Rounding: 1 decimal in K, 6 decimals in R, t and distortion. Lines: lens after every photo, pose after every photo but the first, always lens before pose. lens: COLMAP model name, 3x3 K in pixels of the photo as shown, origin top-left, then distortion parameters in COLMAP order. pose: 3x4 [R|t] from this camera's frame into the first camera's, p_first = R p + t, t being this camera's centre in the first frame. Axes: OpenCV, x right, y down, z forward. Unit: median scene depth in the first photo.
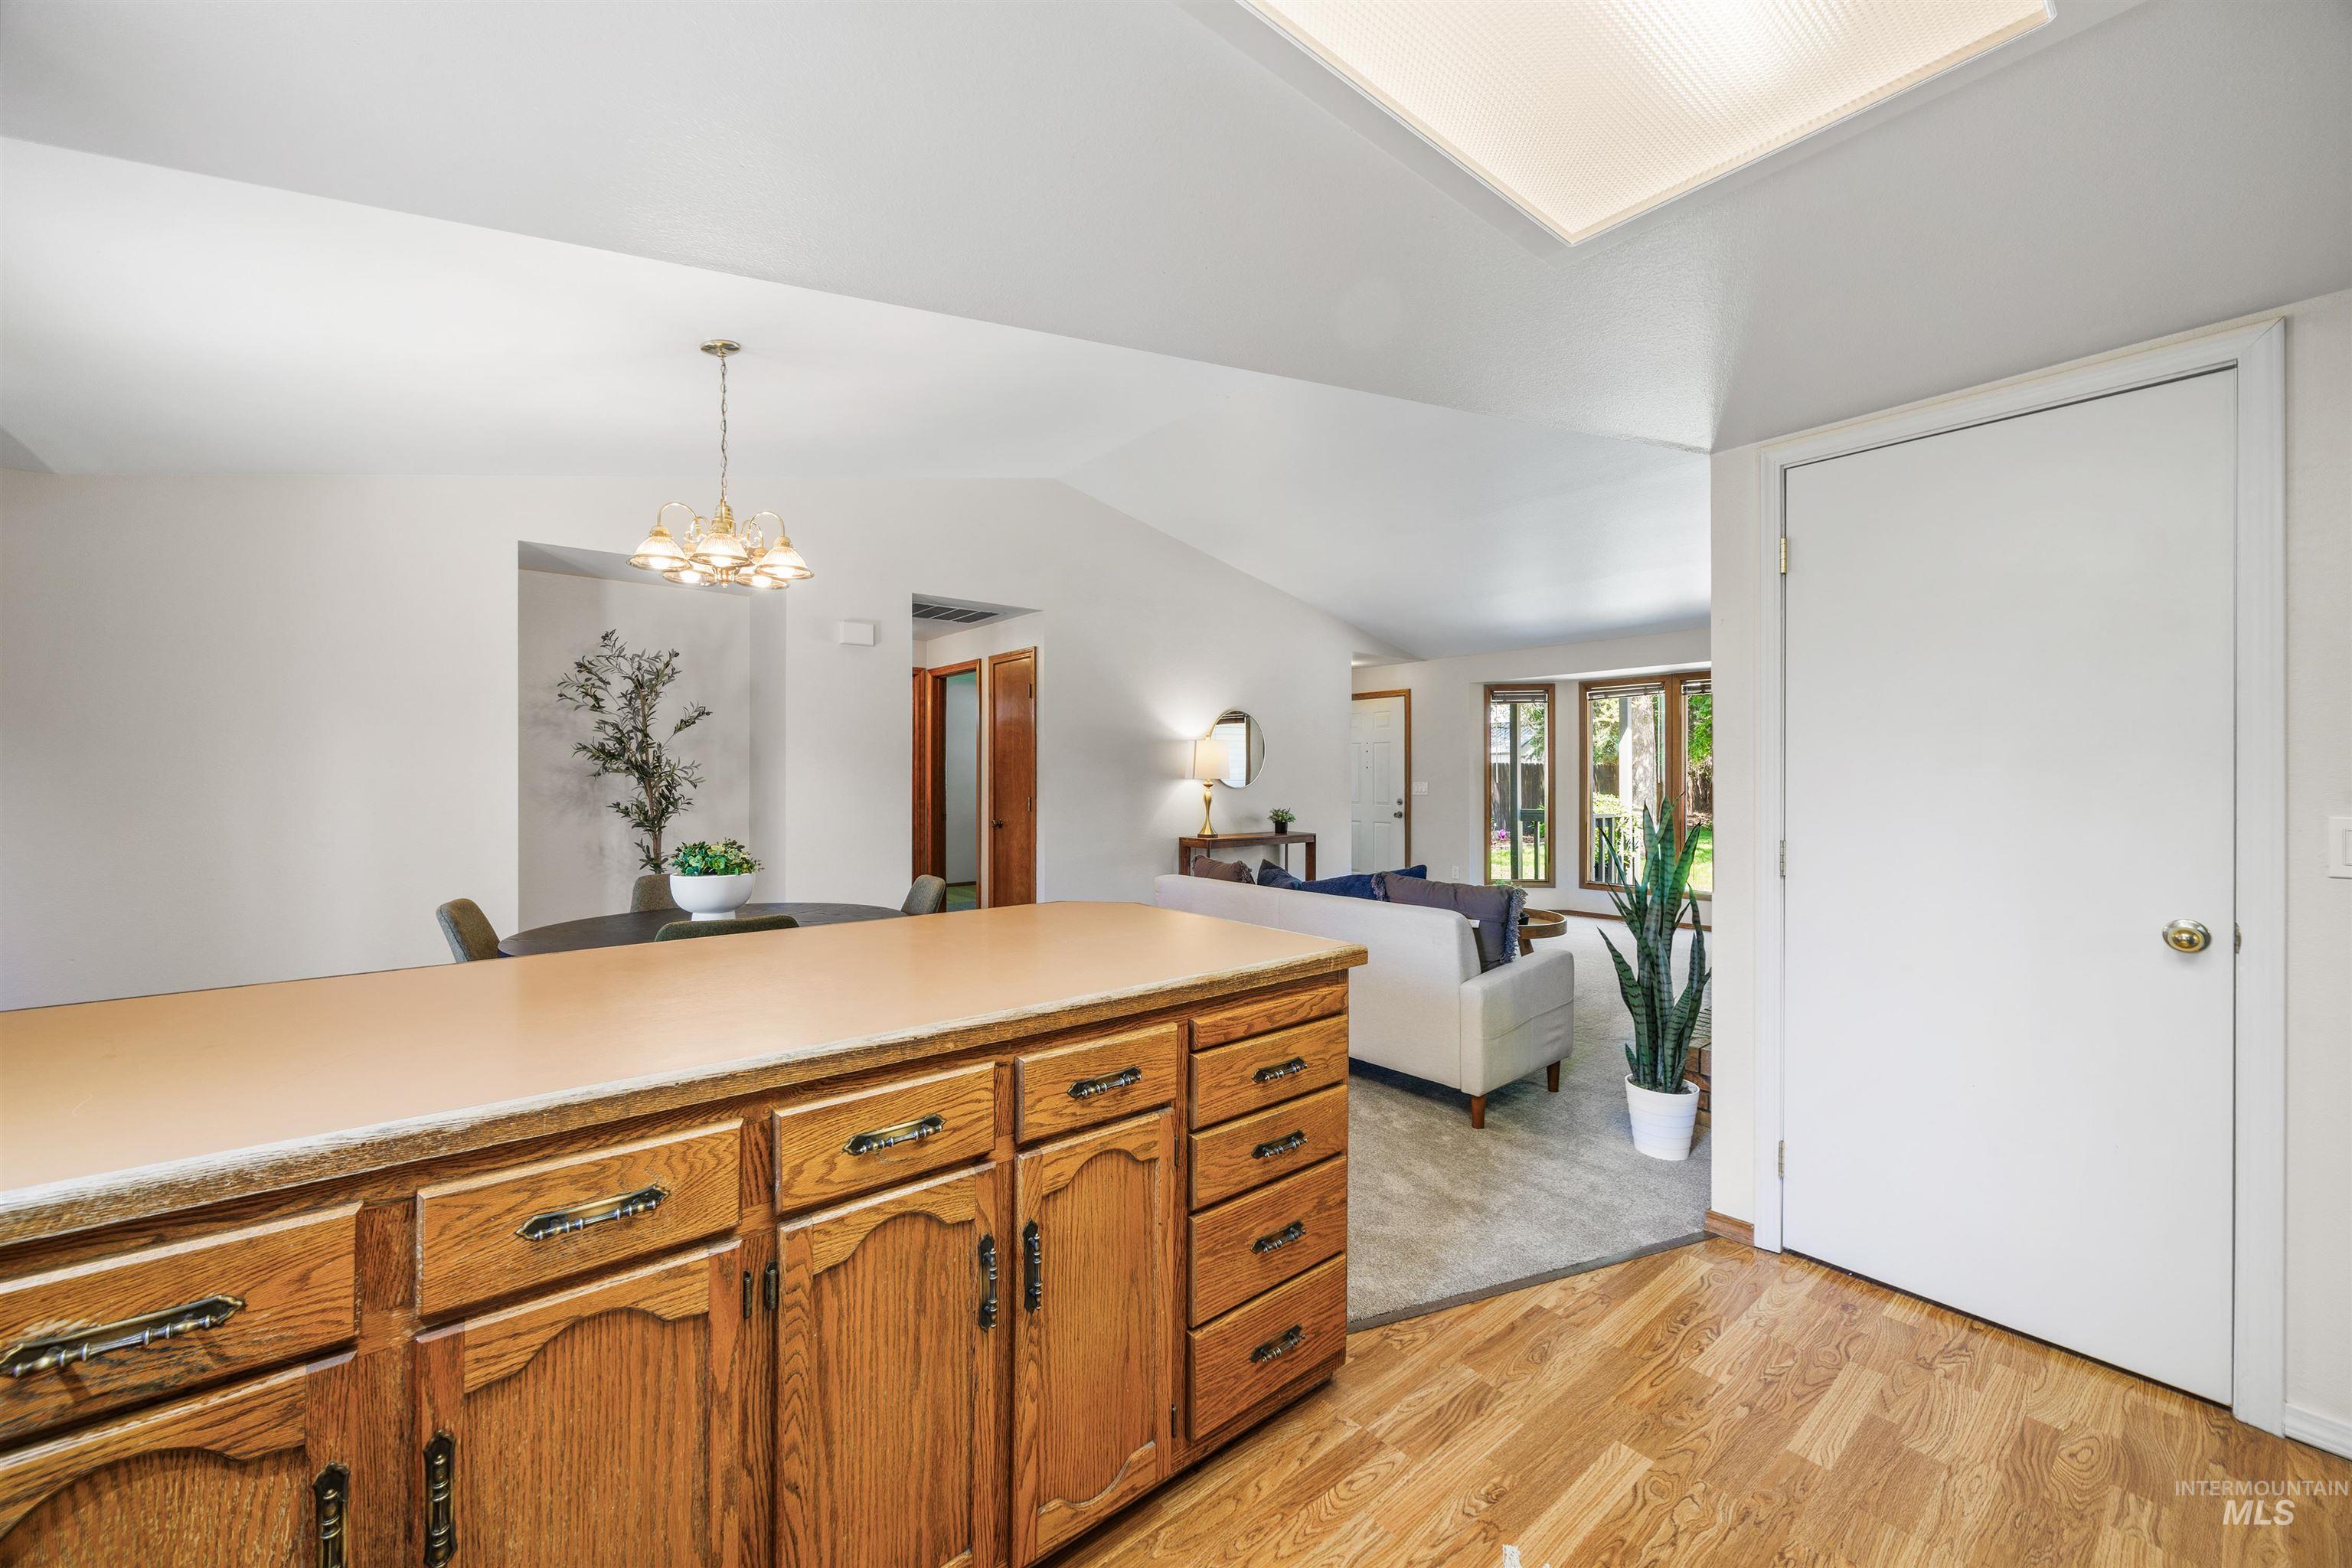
lens RADIAL K [[898.2, 0, 1170.7], [0, 898.2, 790.1], [0, 0, 1]] dist [-0.002811, 0.000195]
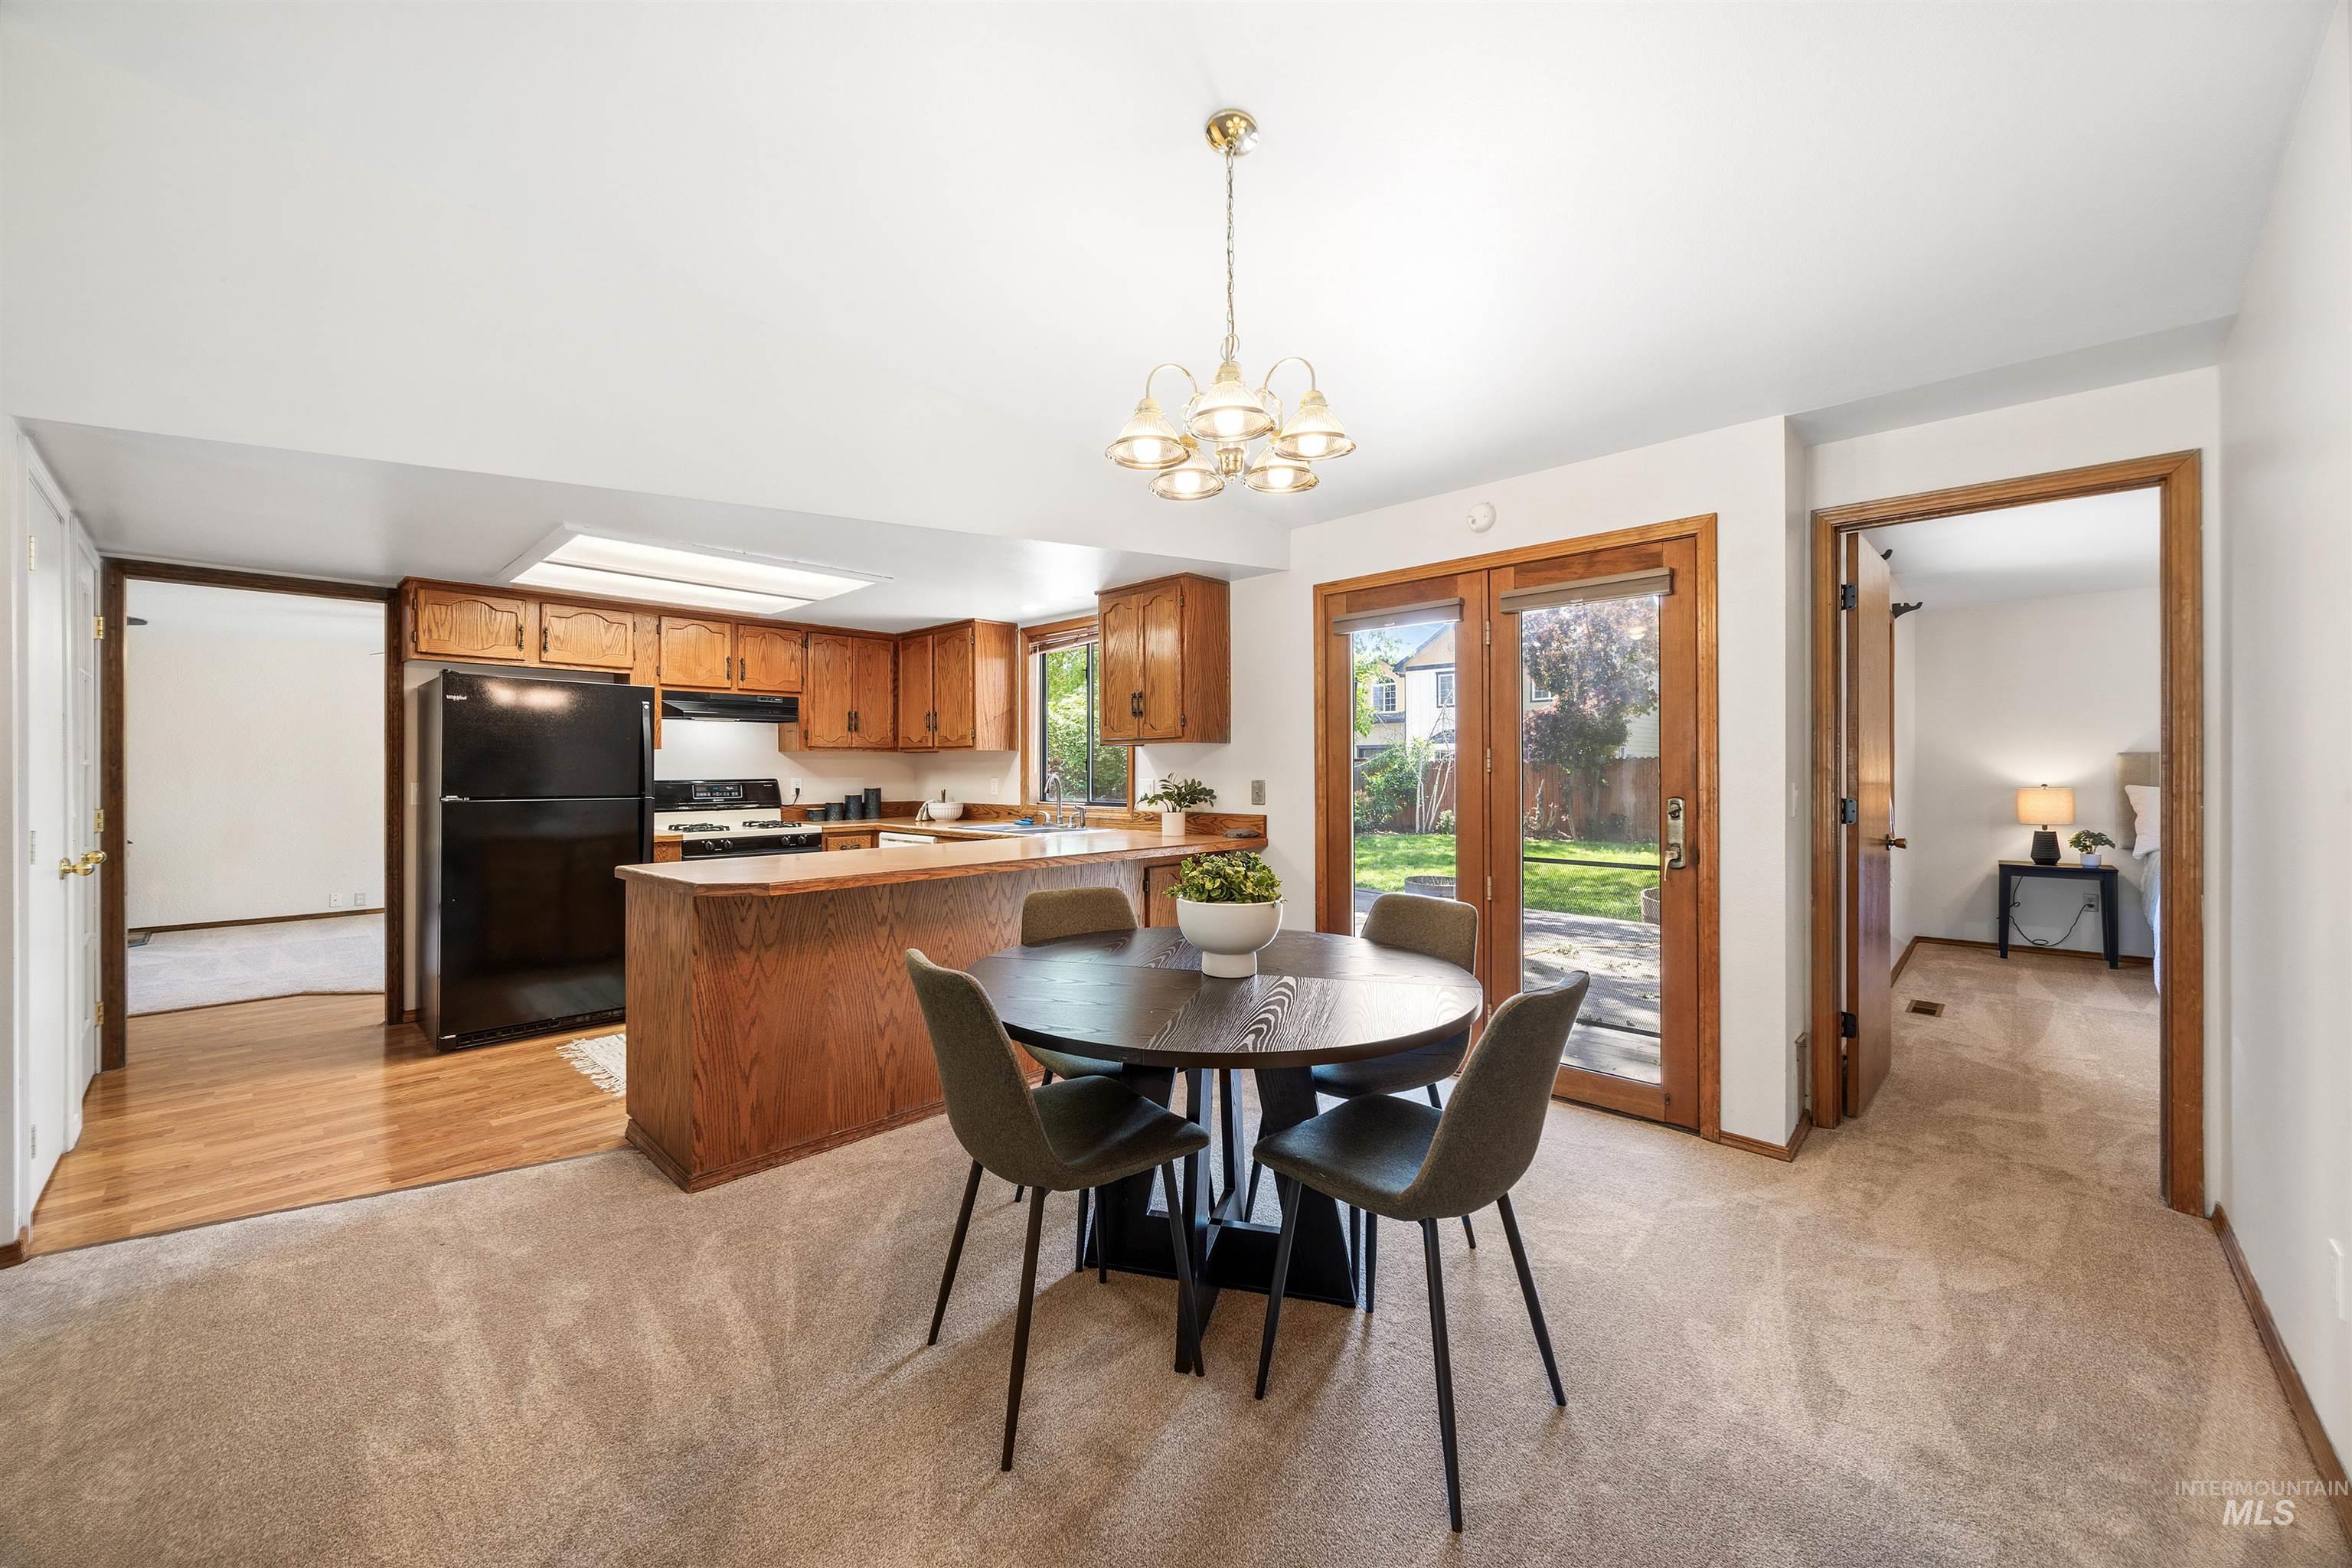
lens RADIAL K [[893.5, 0, 1162.5], [0, 893.5, 773.0], [0, 0, 1]] dist [-0.000597, 0.000259]
pose [[-0.992671, 0.002151, -0.120825, -0.504579], [0.000044, 0.999848, 0.017446, -0.029771], [0.120844, 0.017313, -0.992520, 2.279780]]
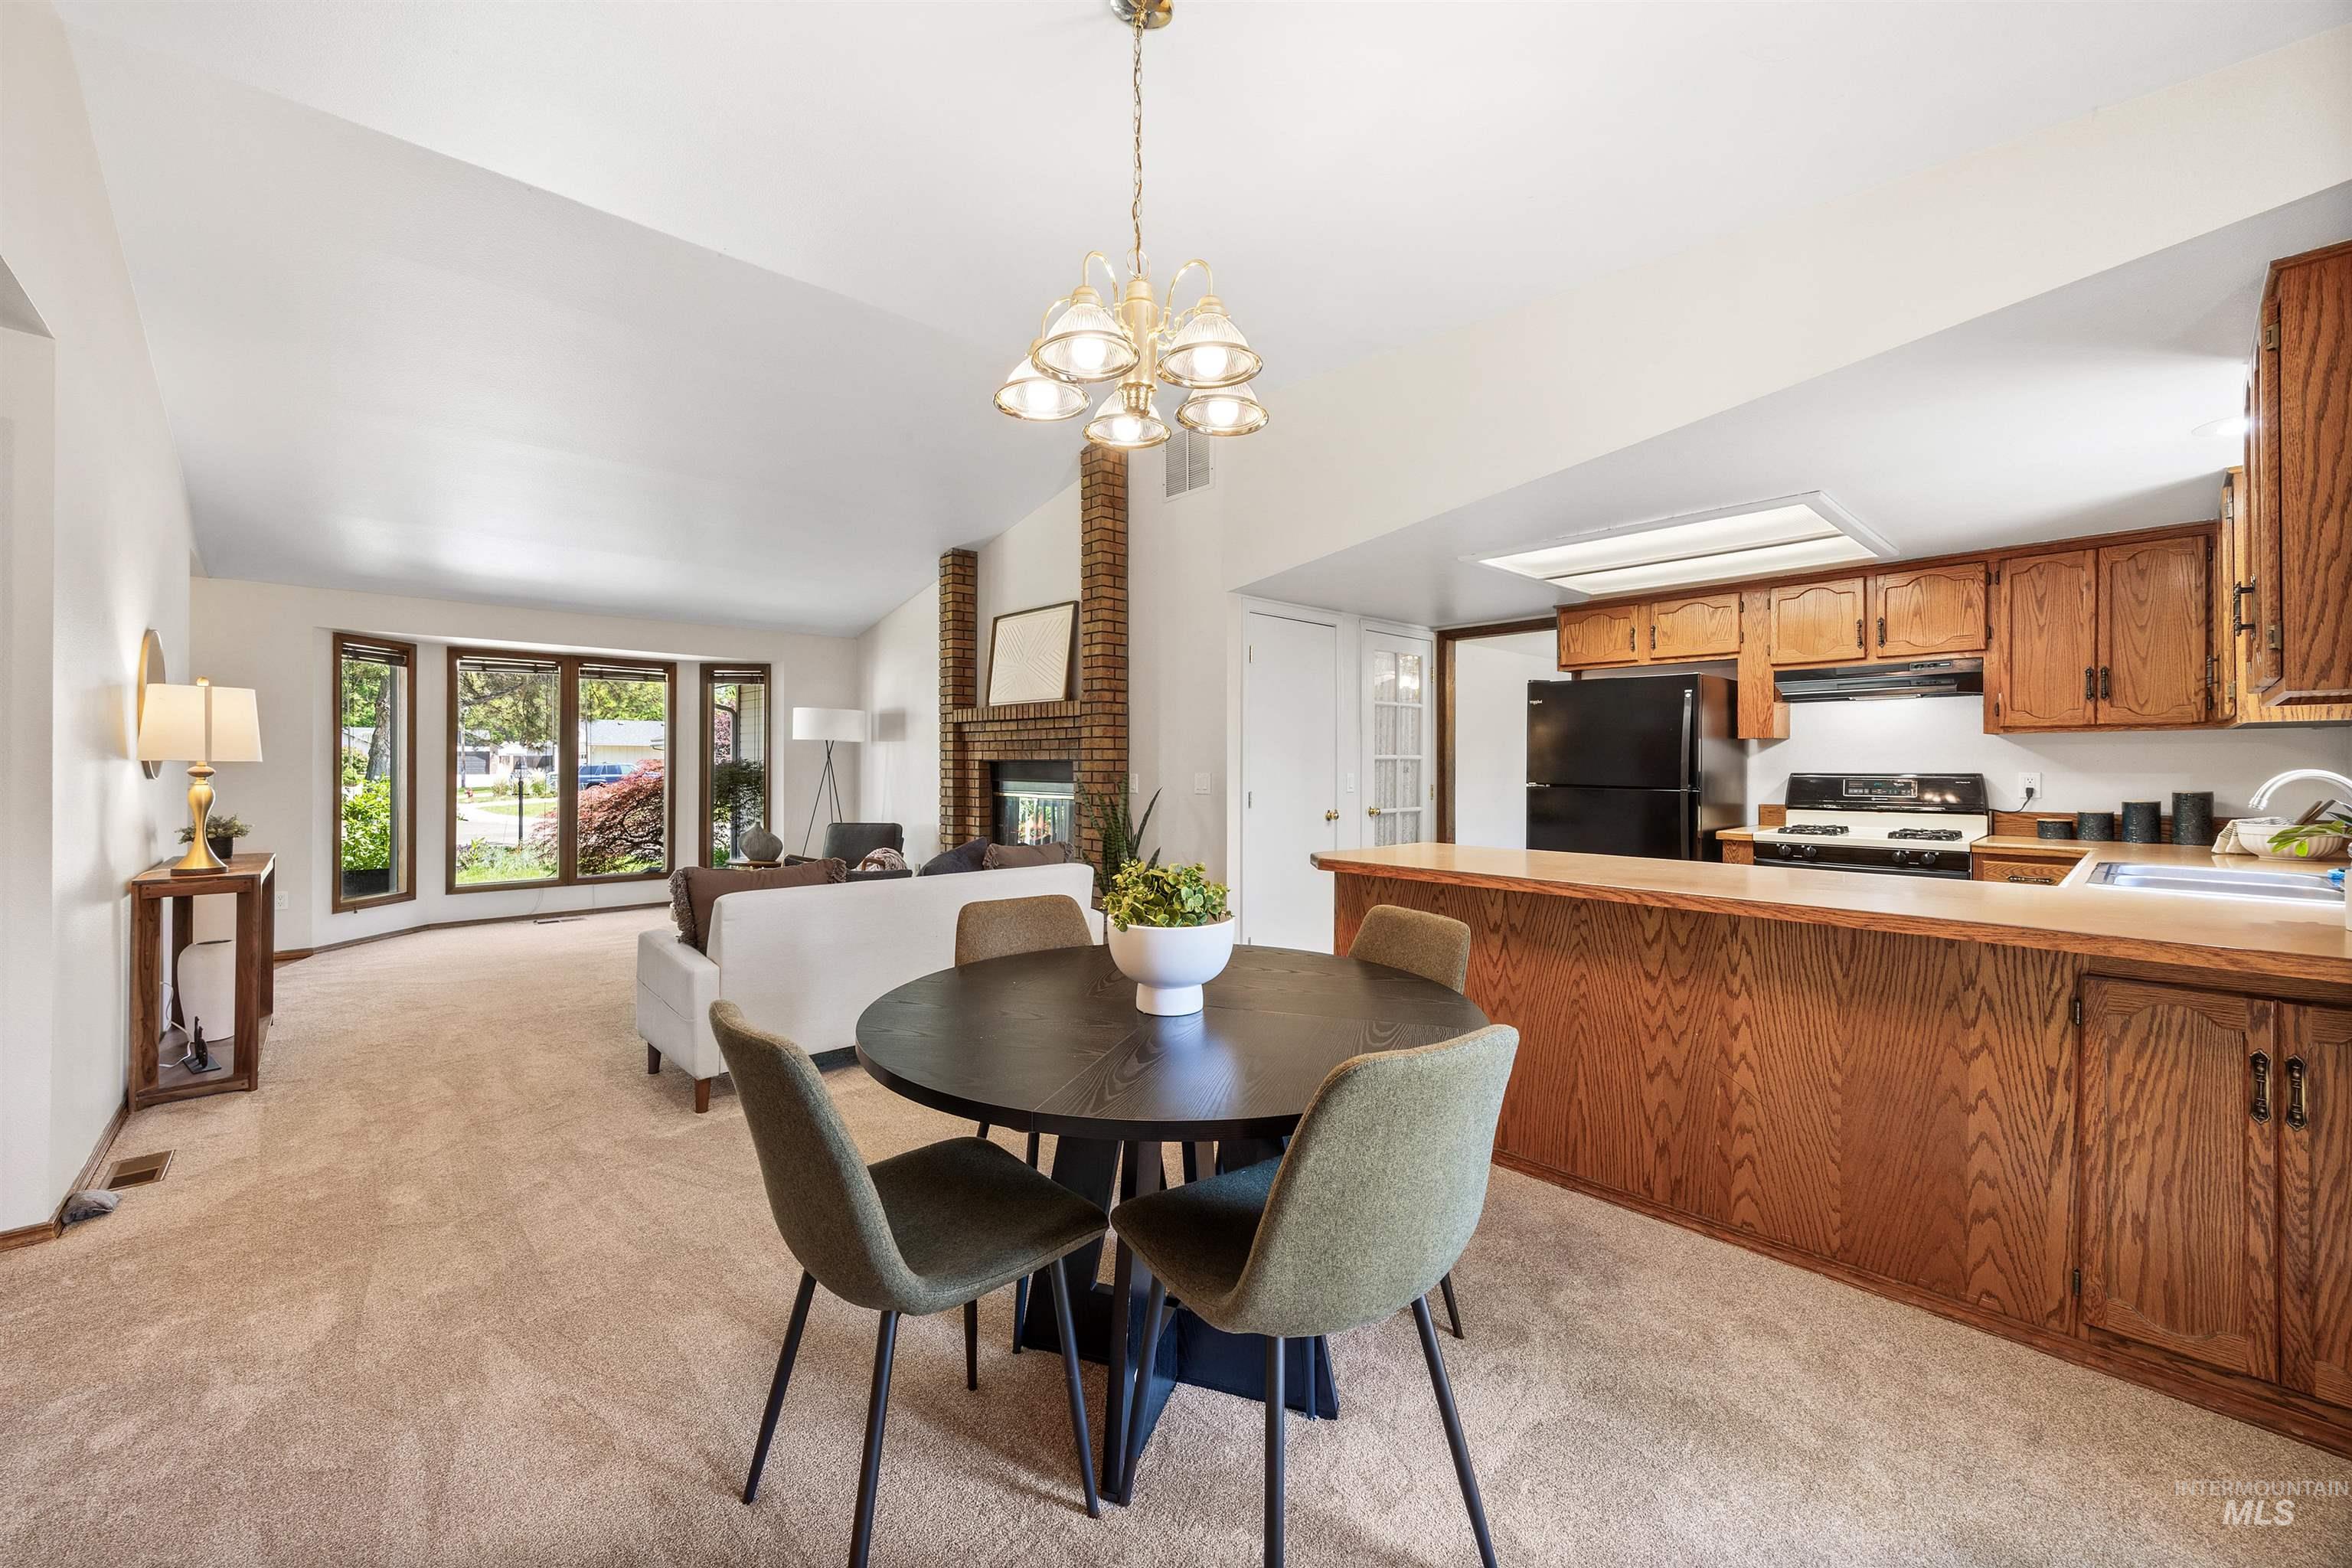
lens RADIAL K [[907.6, 0, 1162.2], [0, 907.6, 762.6], [0, 0, 1]] dist [-0.008081, 0.000066]
pose [[-0.050840, 0.001454, 0.998706, -1.470404], [0.013070, 0.999914, -0.000790, -0.011331], [-0.998621, 0.013013, -0.050855, 1.371068]]
